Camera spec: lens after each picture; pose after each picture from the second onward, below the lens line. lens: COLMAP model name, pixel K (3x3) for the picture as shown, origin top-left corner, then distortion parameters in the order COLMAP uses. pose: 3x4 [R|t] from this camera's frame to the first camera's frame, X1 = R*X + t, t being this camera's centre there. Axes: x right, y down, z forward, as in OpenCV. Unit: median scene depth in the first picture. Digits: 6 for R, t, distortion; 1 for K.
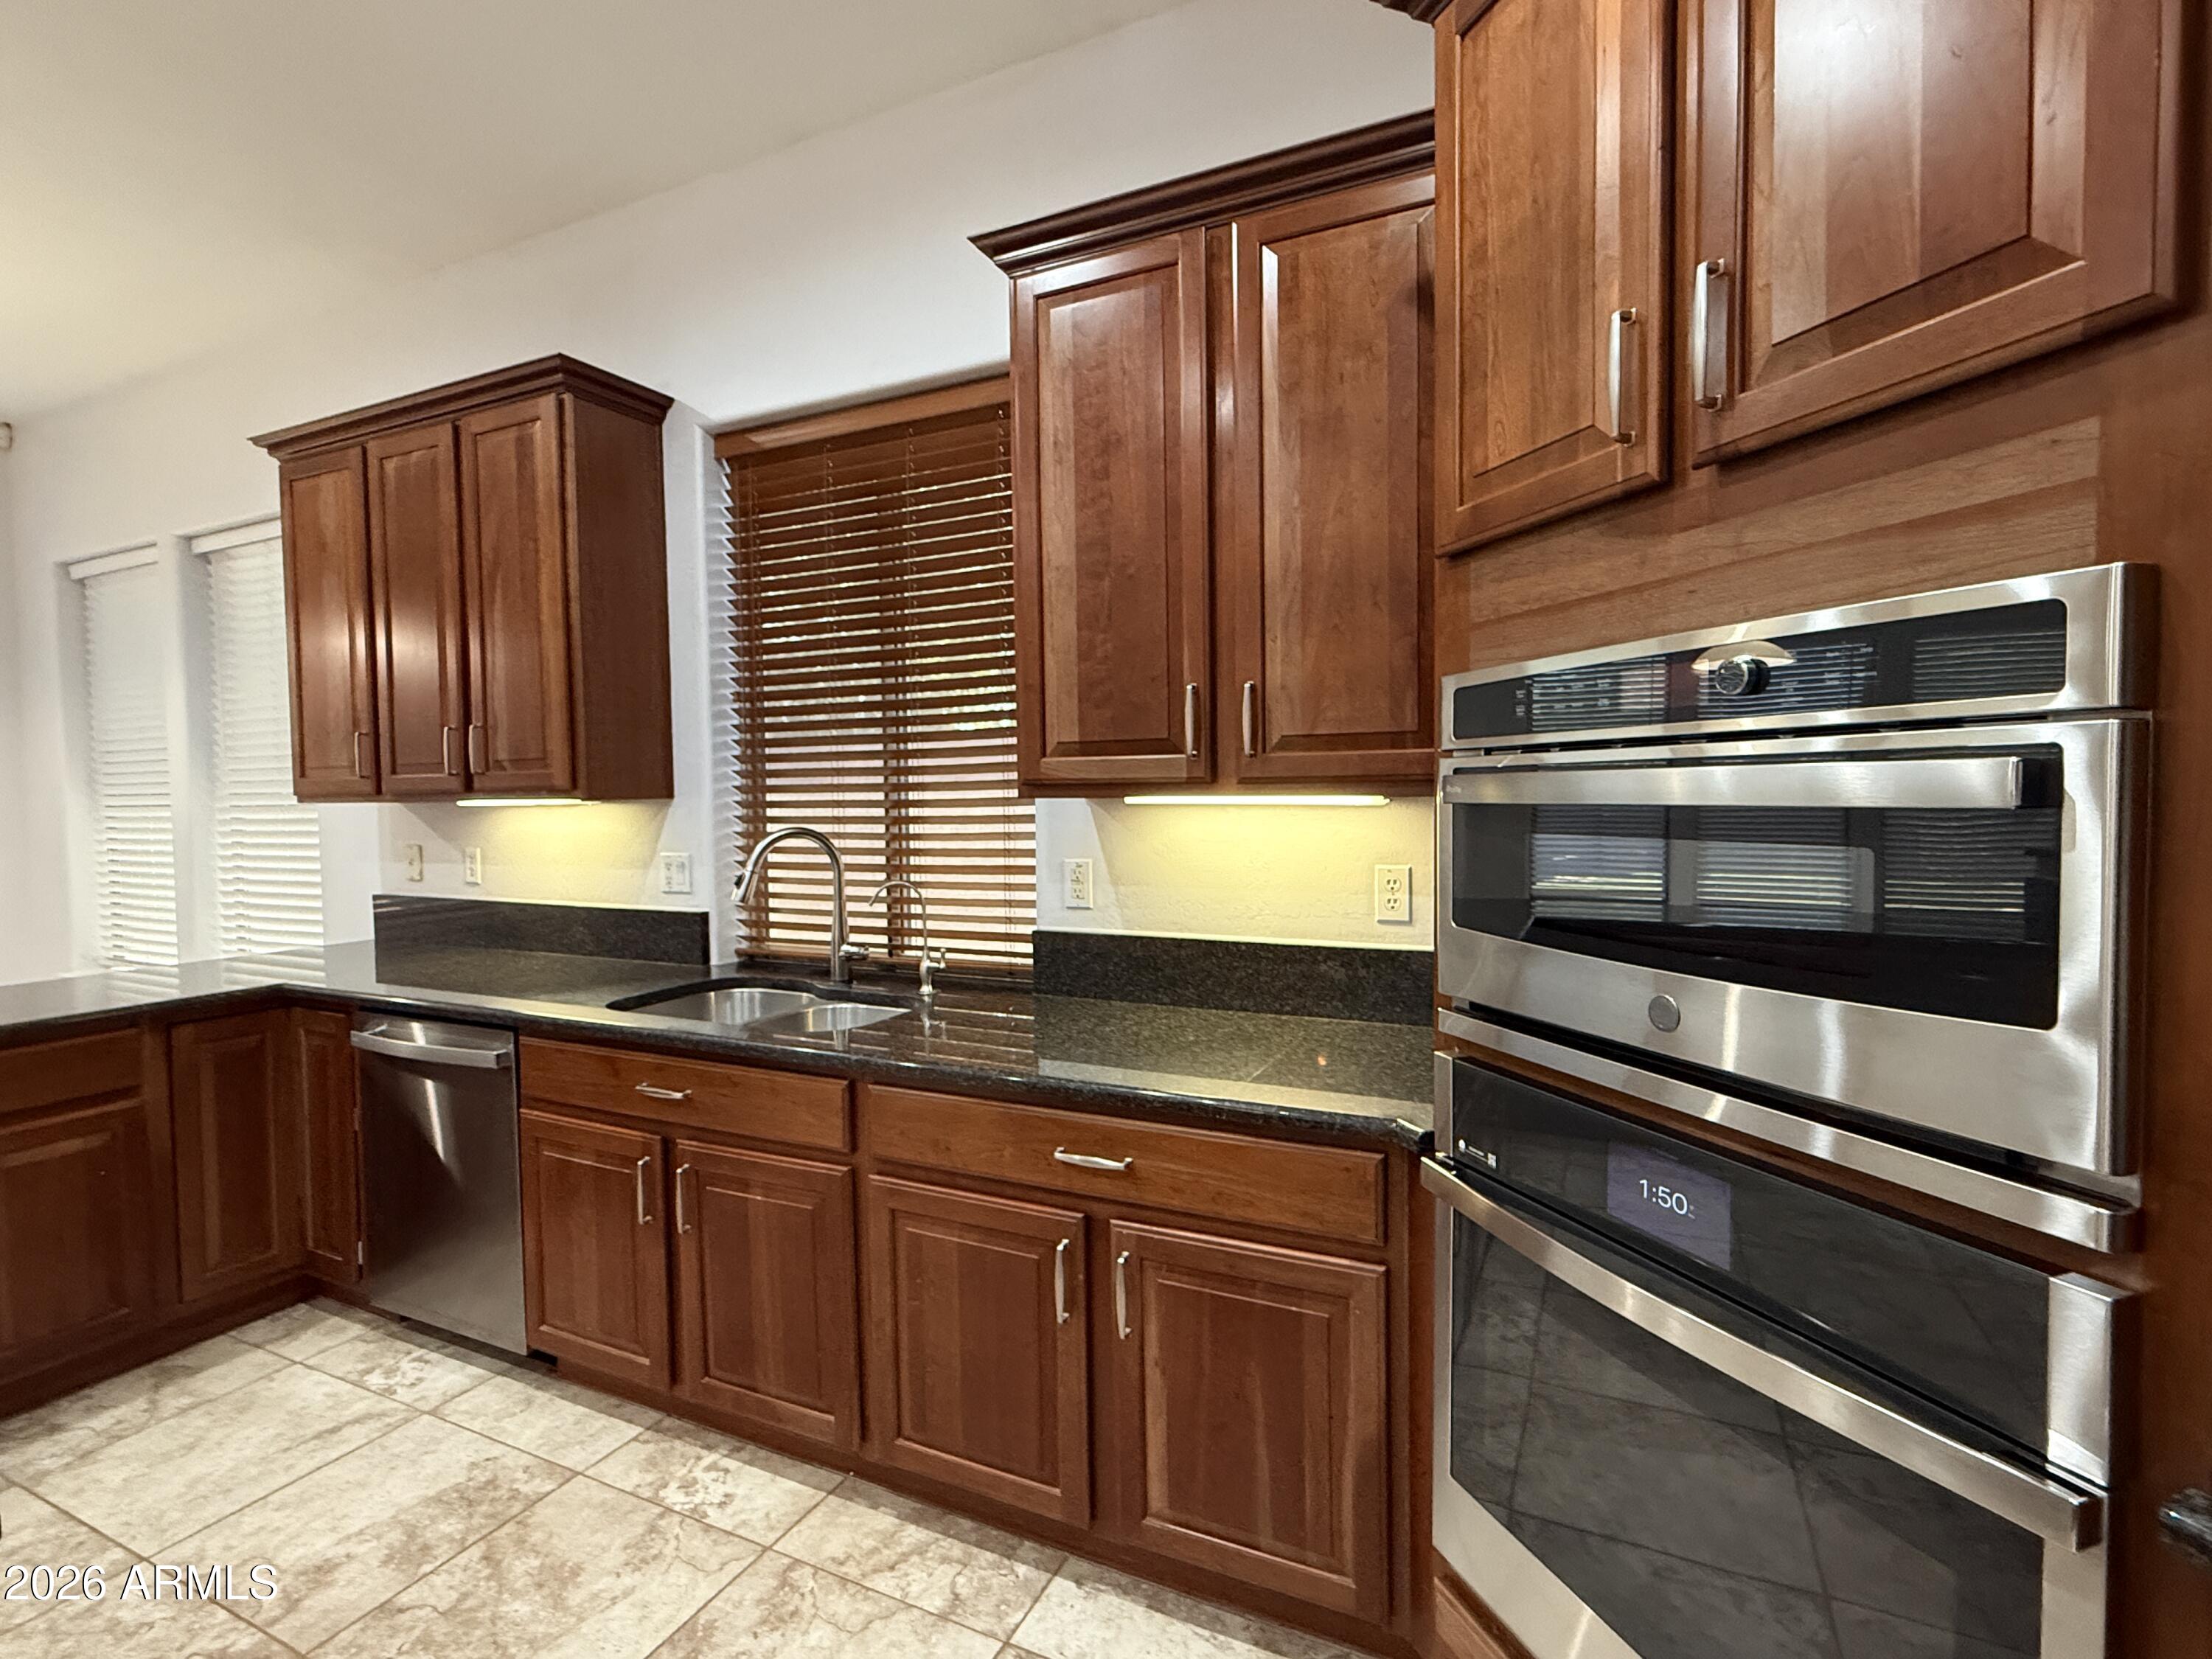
lens RADIAL K [[1060.0, 0, 1110.8], [0, 1060.0, 829.3], [0, 0, 1]] dist [0.000292, -0.000683]
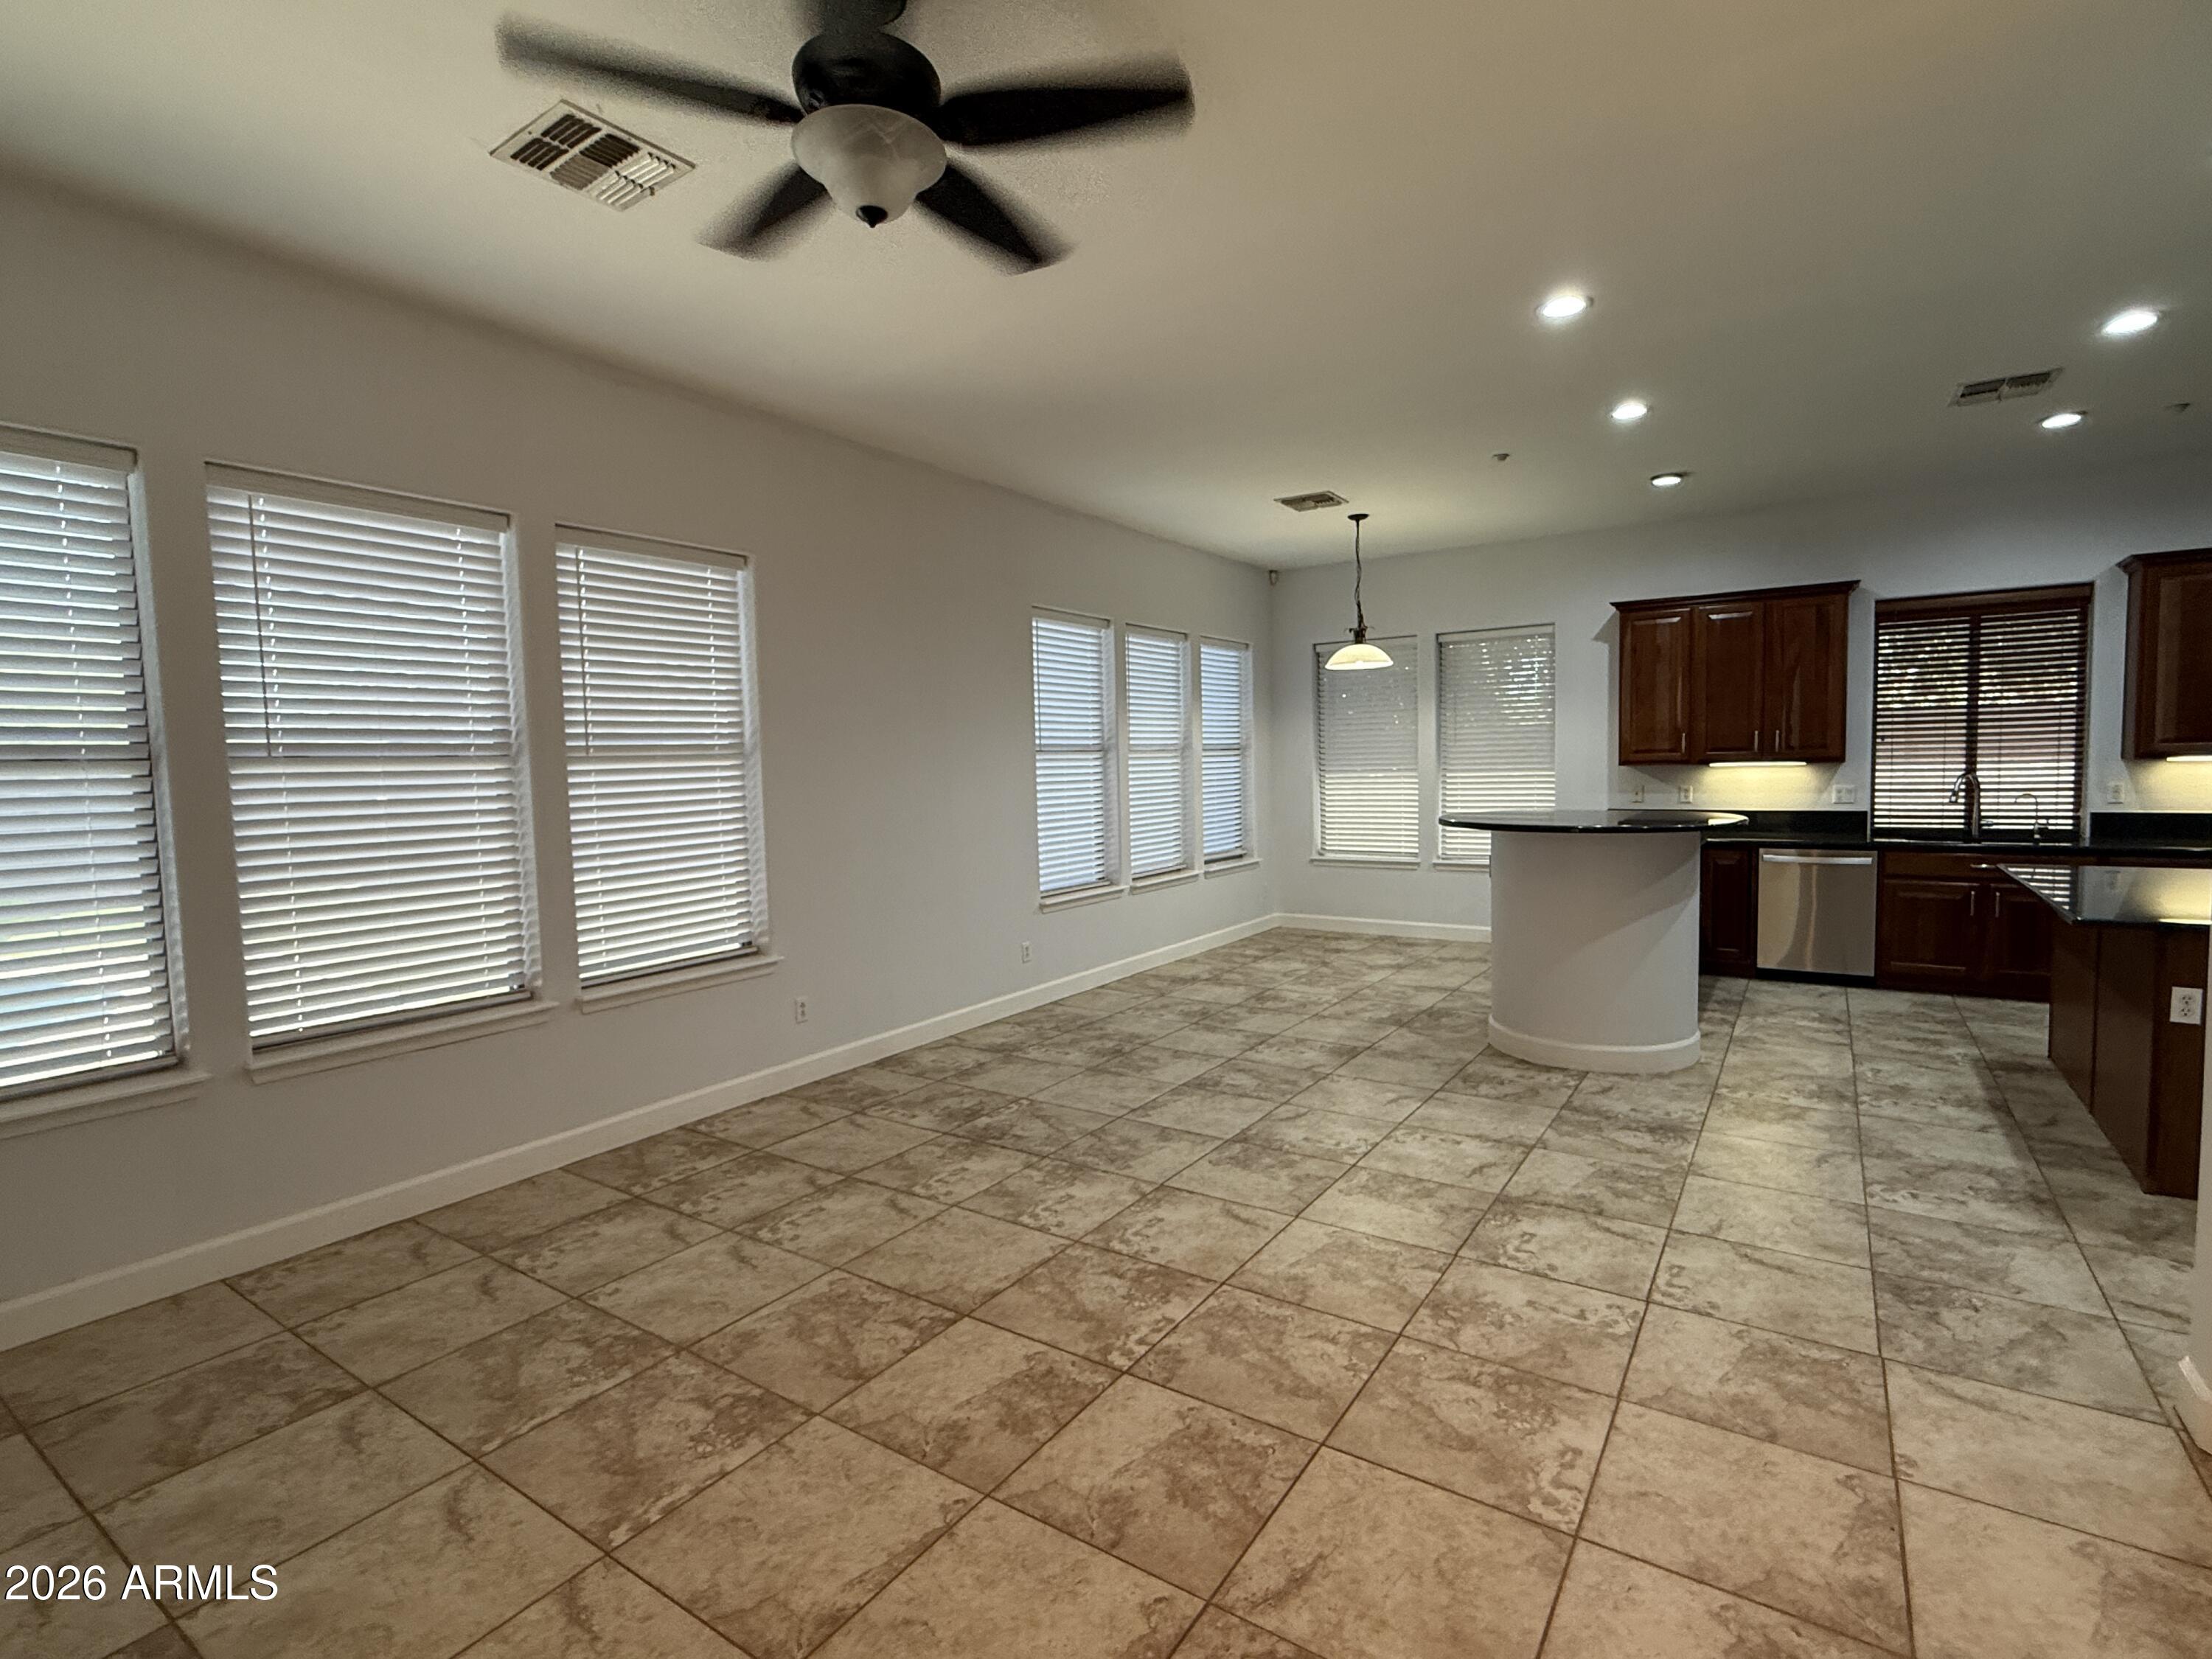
lens RADIAL K [[1060.0, 0, 1113.7], [0, 1060.0, 836.1], [0, 0, 1]] dist [0.000292, -0.000683]
pose [[0.989958, -0.001518, -0.141351, -2.523974], [0.006692, 0.999325, 0.036134, 0.058220], [0.141201, -0.036717, 0.989300, -2.266791]]
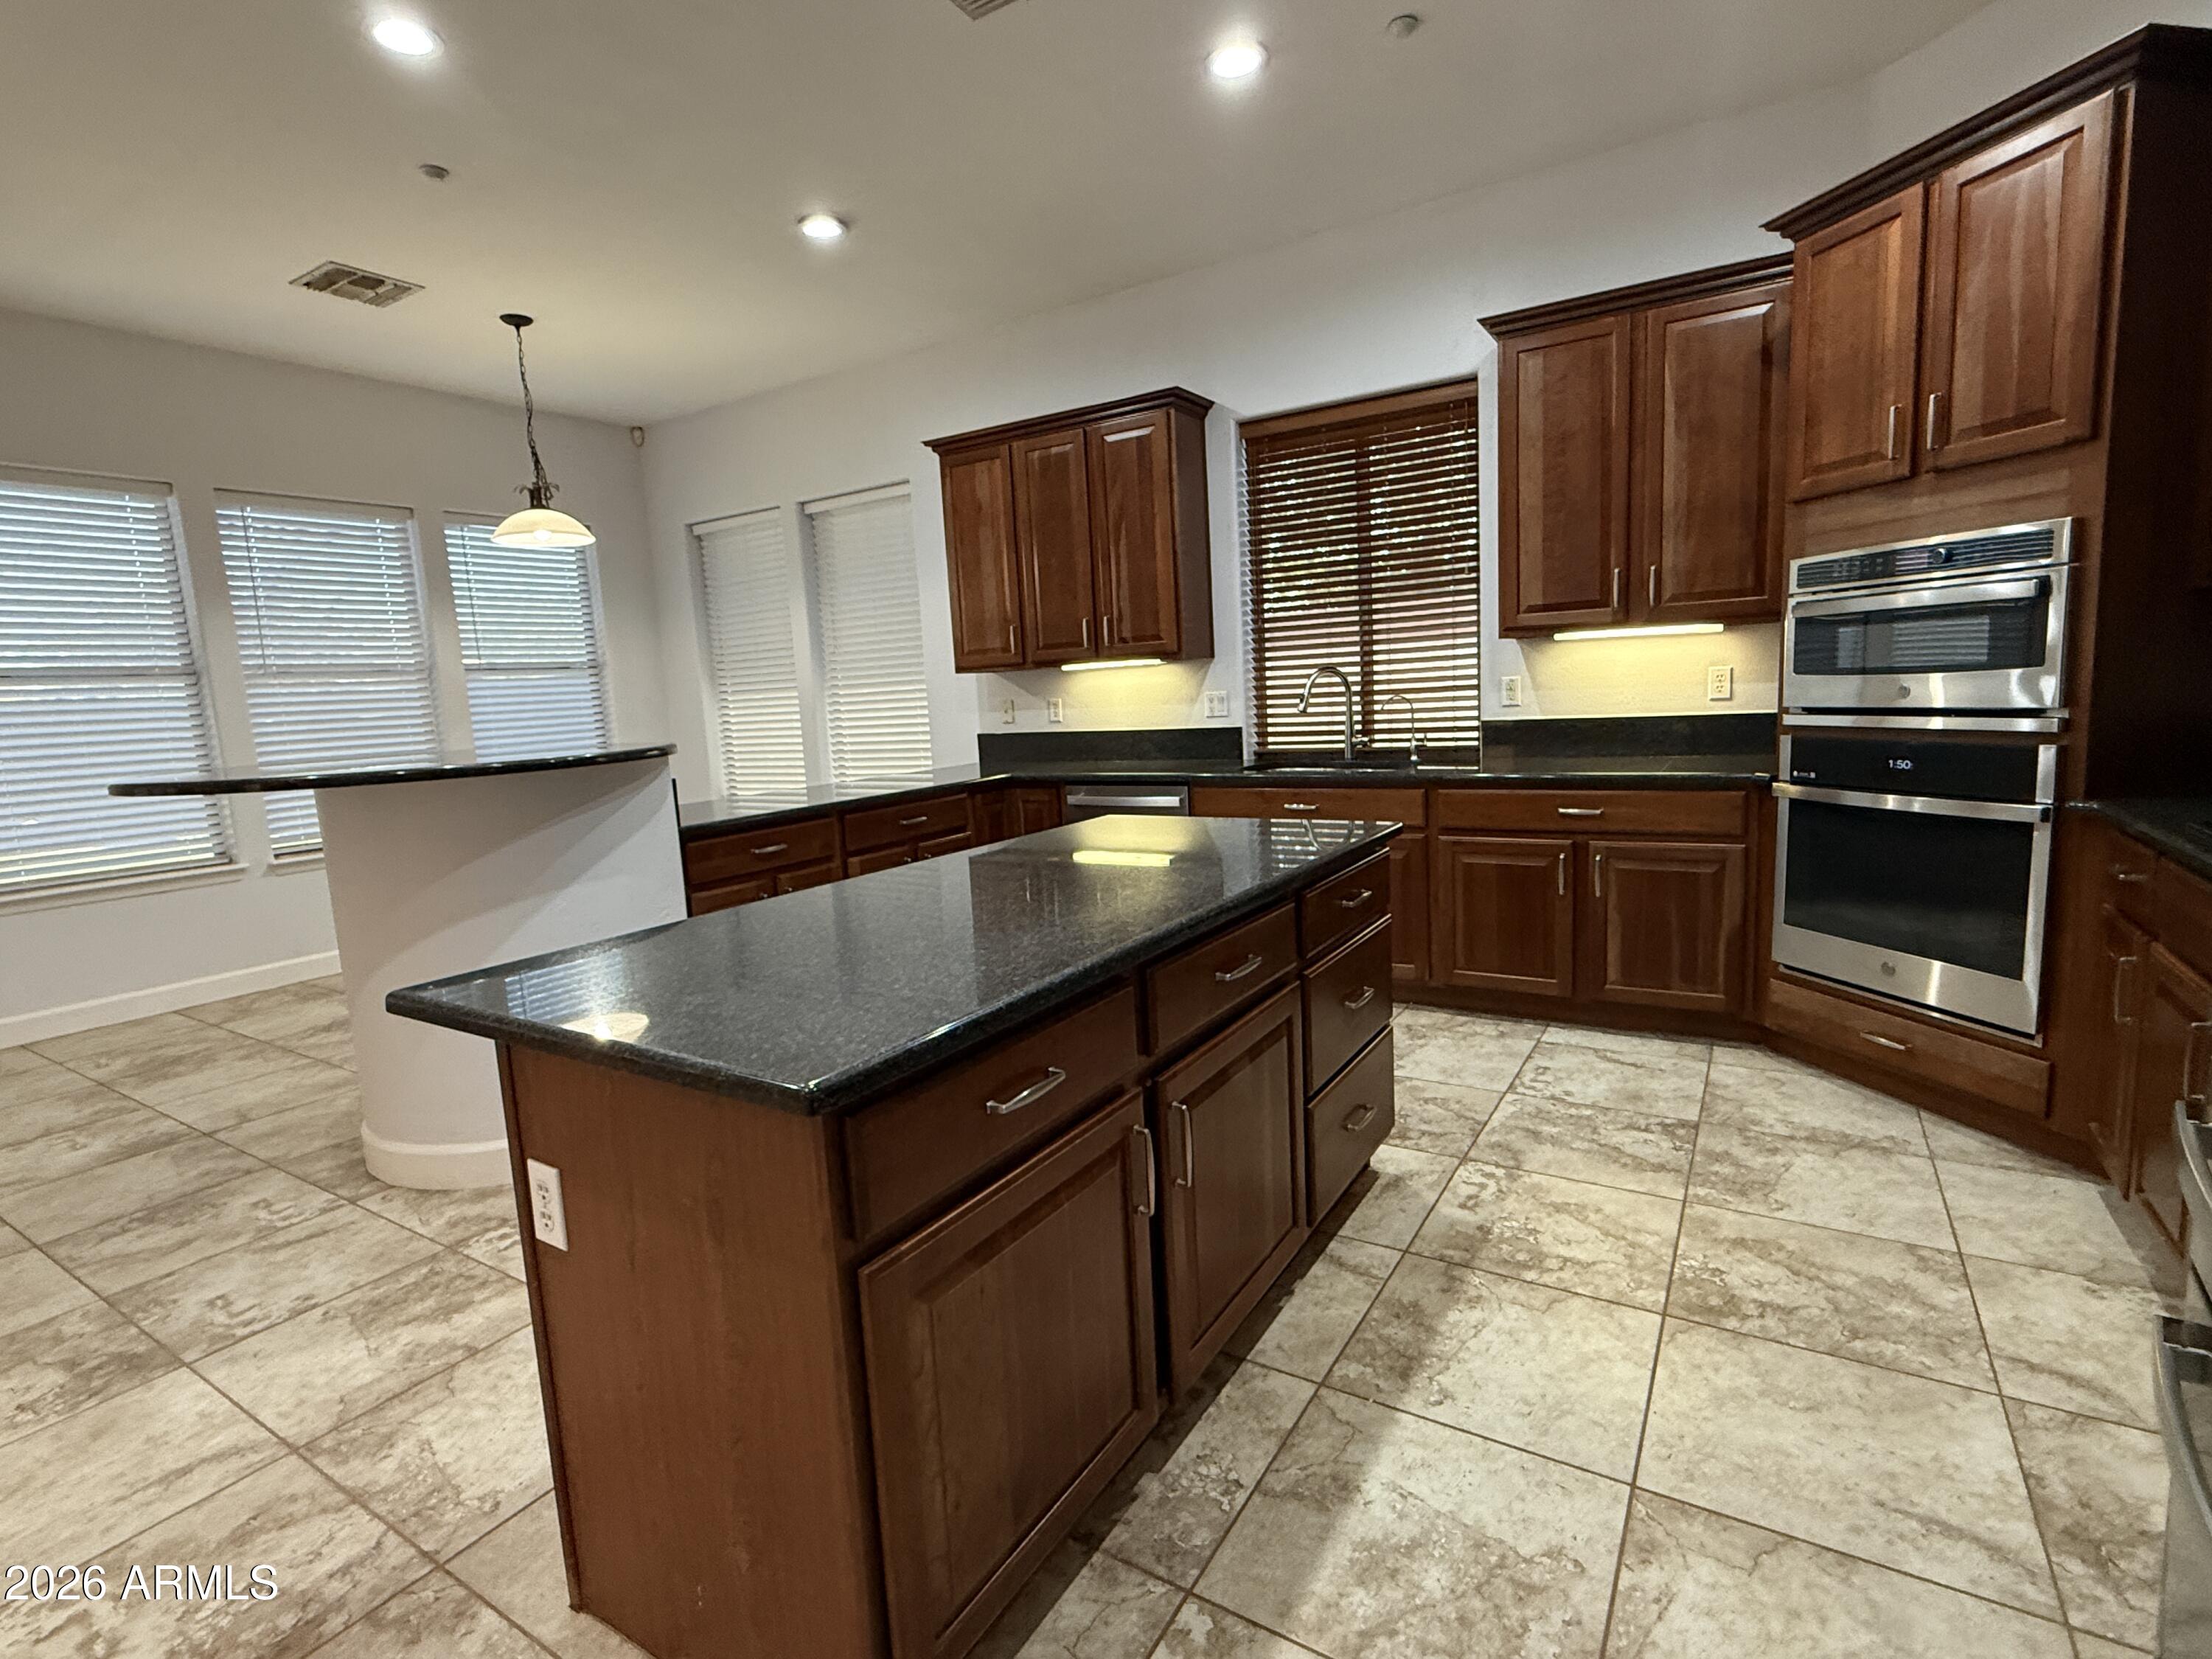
lens RADIAL K [[1060.0, 0, 1107.9], [0, 1060.0, 833.0], [0, 0, 1]] dist [0.000292, -0.000683]
pose [[0.992537, -0.025339, -0.119280, -0.595886], [0.037721, 0.993995, 0.102716, 0.098253], [0.115961, -0.106448, 0.987533, -0.979425]]
